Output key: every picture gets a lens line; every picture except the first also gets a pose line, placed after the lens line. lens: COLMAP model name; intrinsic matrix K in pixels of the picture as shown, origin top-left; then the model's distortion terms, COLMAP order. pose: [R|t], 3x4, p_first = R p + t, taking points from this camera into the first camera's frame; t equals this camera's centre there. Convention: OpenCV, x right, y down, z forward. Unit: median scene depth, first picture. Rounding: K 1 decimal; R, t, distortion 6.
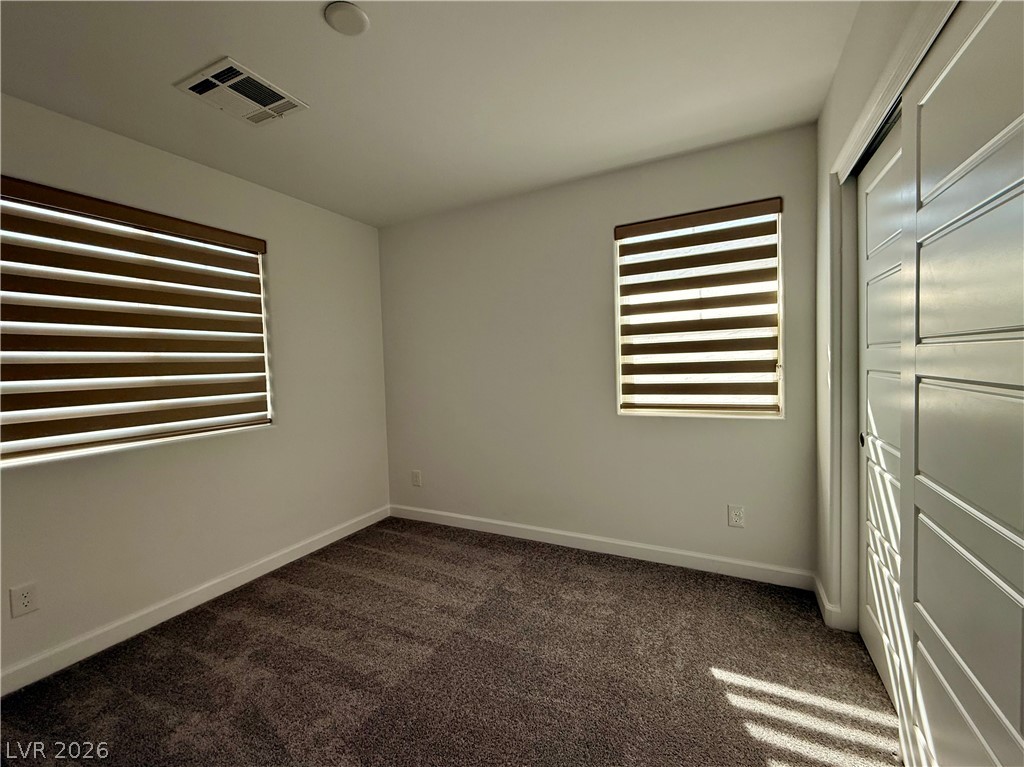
lens RADIAL K [[423.7, 0, 513.4], [0, 423.7, 382.2], [0, 0, 1]] dist [-0.001719, 0.003439]
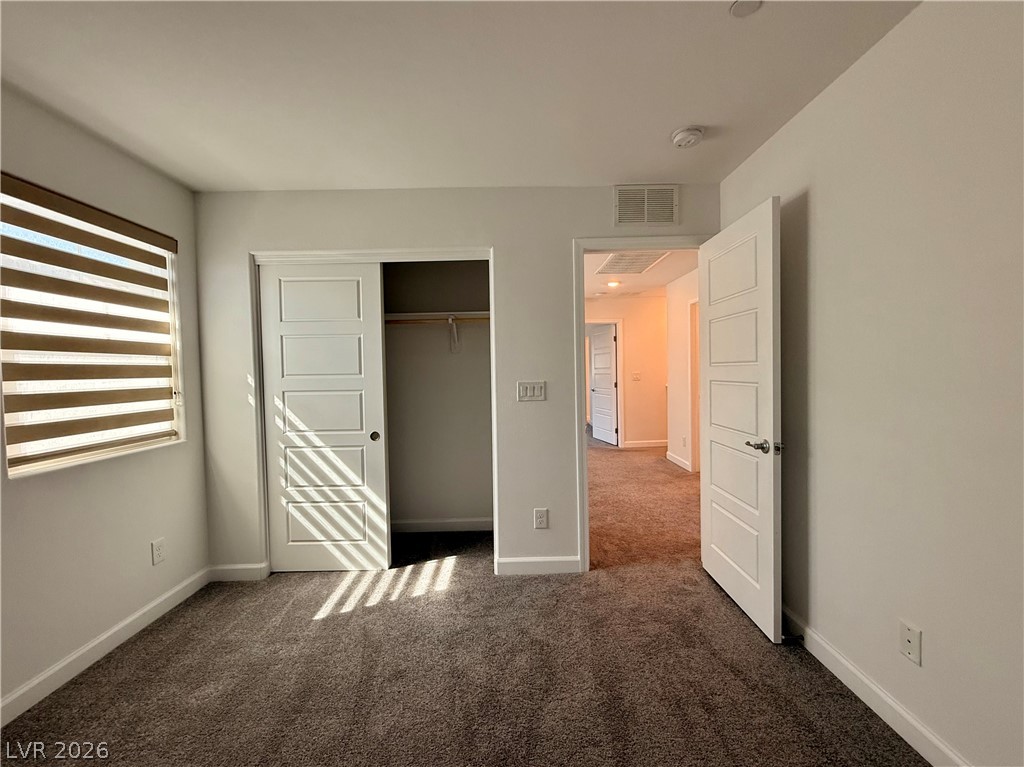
lens RADIAL K [[423.7, 0, 513.4], [0, 423.7, 382.2], [0, 0, 1]] dist [-0.001719, 0.003439]
pose [[-0.454286, 0.017413, 0.890686, -0.724400], [0.066053, 0.997715, 0.014184, -0.024699], [-0.888404, 0.065276, -0.454398, 0.730721]]
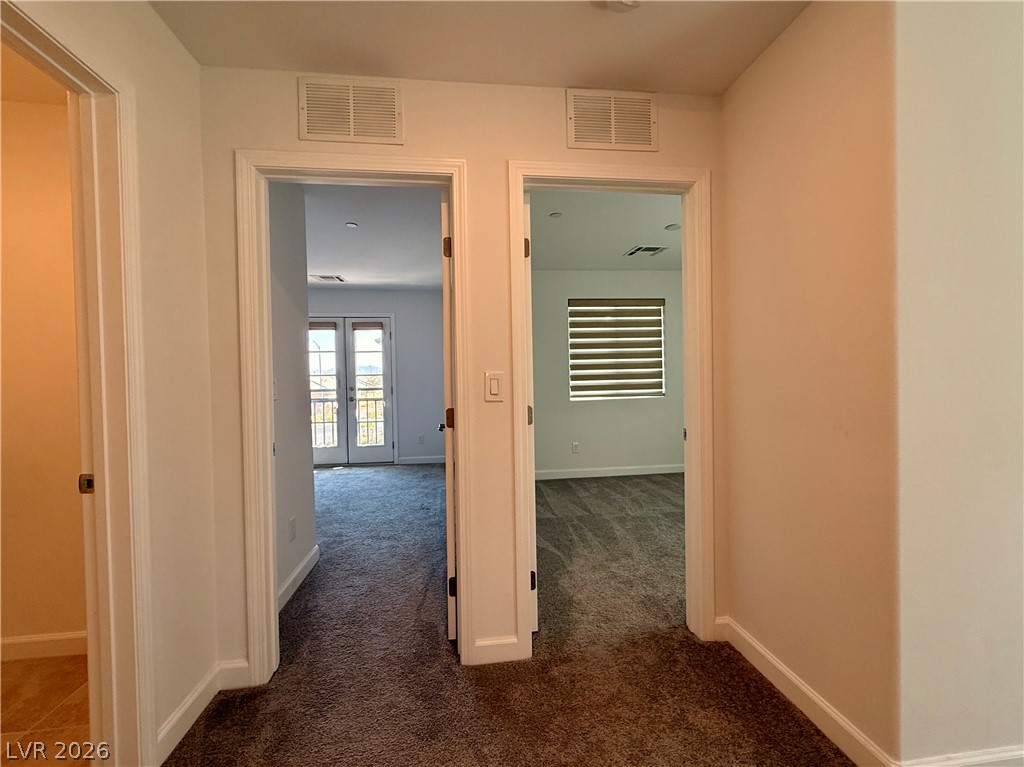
lens RADIAL K [[423.7, 0, 513.4], [0, 423.7, 382.2], [0, 0, 1]] dist [-0.001719, 0.003439]
pose [[0.557451, 0.036566, -0.829404, 0.702874], [-0.029999, 0.999264, 0.023892, 0.014680], [0.829667, 0.011562, 0.558138, -0.692762]]
